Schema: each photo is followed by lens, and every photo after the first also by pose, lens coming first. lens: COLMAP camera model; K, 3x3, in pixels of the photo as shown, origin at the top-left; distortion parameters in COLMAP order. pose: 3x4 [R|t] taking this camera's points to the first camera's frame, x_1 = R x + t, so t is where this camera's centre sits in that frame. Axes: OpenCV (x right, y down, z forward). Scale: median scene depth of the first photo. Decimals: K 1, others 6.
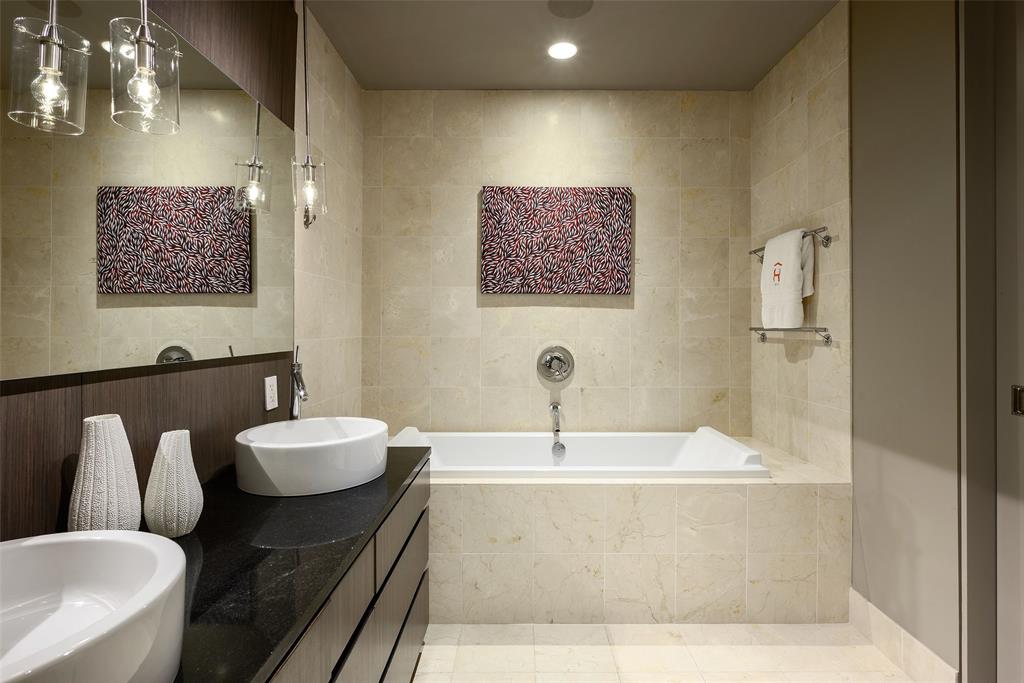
lens RADIAL K [[504.8, 0, 515.5], [0, 504.8, 324.6], [0, 0, 1]] dist [-0.000044, 0.000015]
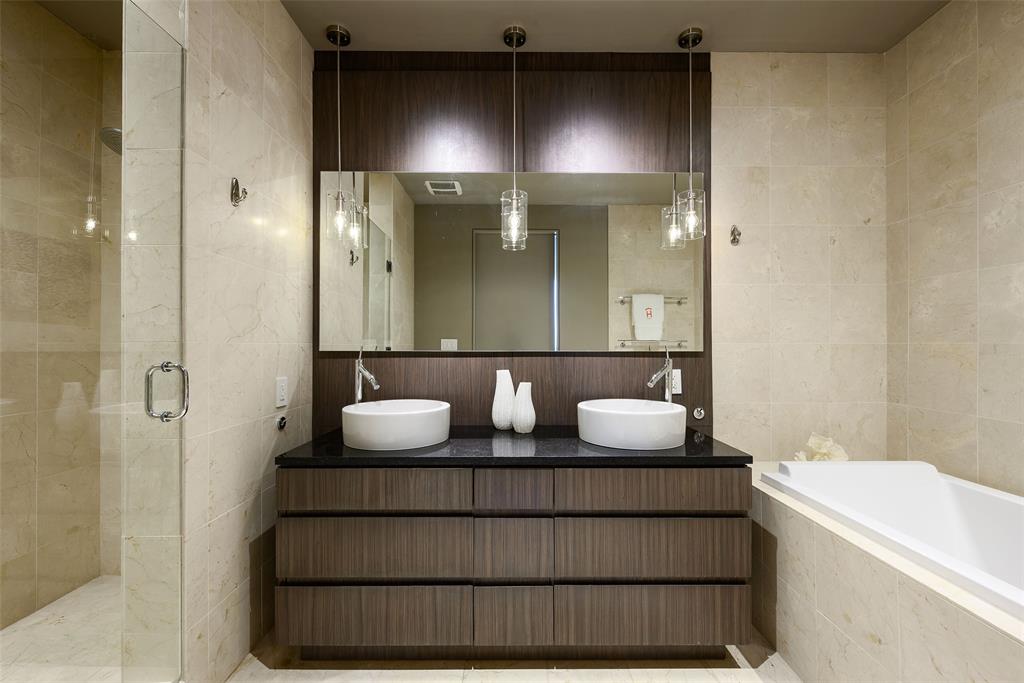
lens RADIAL K [[415.8, 0, 512.0], [0, 415.8, 341.5], [0, 0, 1]] dist [0.000165, 0.000093]
pose [[0.010994, -0.010165, -0.999888, 0.387349], [0.004232, 0.999940, -0.010119, 0.025201], [0.999931, -0.004120, 0.011036, 0.363704]]
